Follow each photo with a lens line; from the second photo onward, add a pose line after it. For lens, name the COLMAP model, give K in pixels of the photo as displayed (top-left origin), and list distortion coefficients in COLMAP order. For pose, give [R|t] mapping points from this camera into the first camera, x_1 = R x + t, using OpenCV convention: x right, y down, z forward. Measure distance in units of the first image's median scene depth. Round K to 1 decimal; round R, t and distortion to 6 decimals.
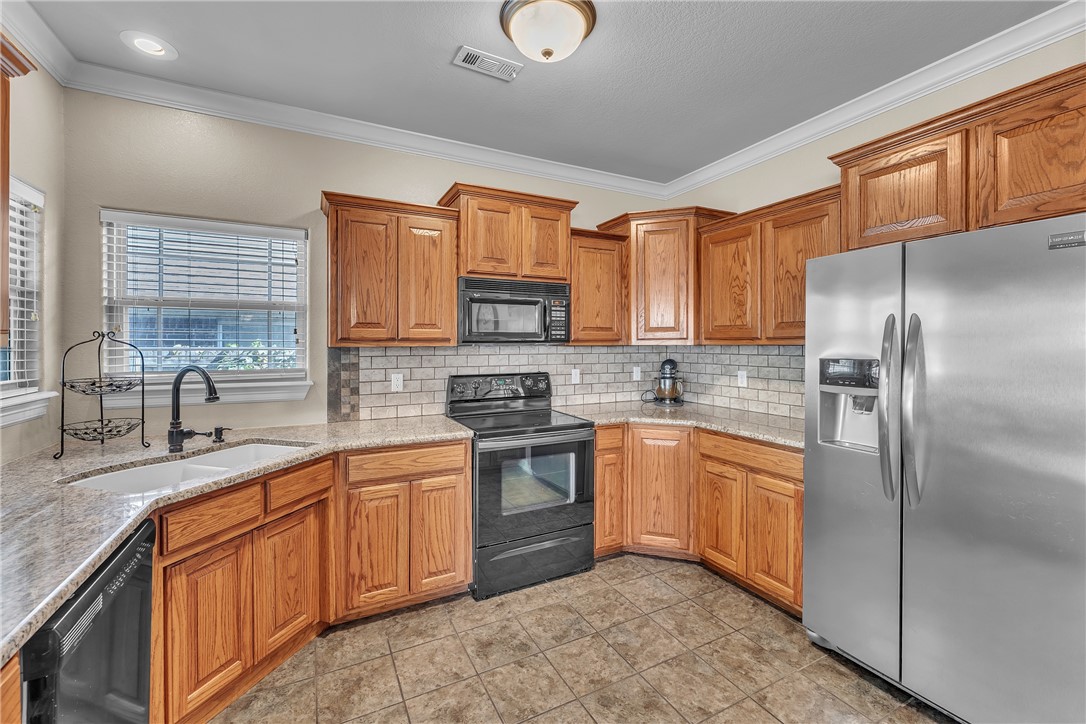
lens RADIAL K [[444.6, 0, 540.2], [0, 444.6, 359.2], [0, 0, 1]] dist [-0.001320, -0.000408]
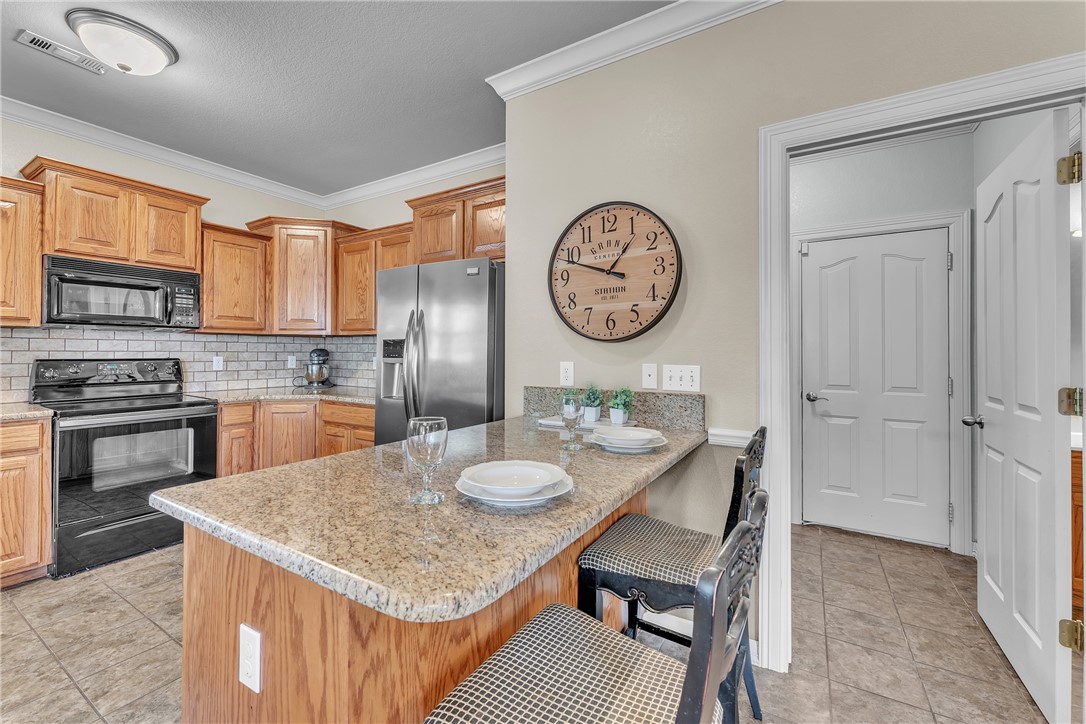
lens RADIAL K [[444.6, 0, 540.2], [0, 444.6, 359.2], [0, 0, 1]] dist [-0.001320, -0.000408]
pose [[0.855215, -0.000916, 0.518272, 0.223564], [0.008924, 0.999876, -0.012959, 0.059079], [-0.518196, 0.015707, 0.855117, -0.346559]]
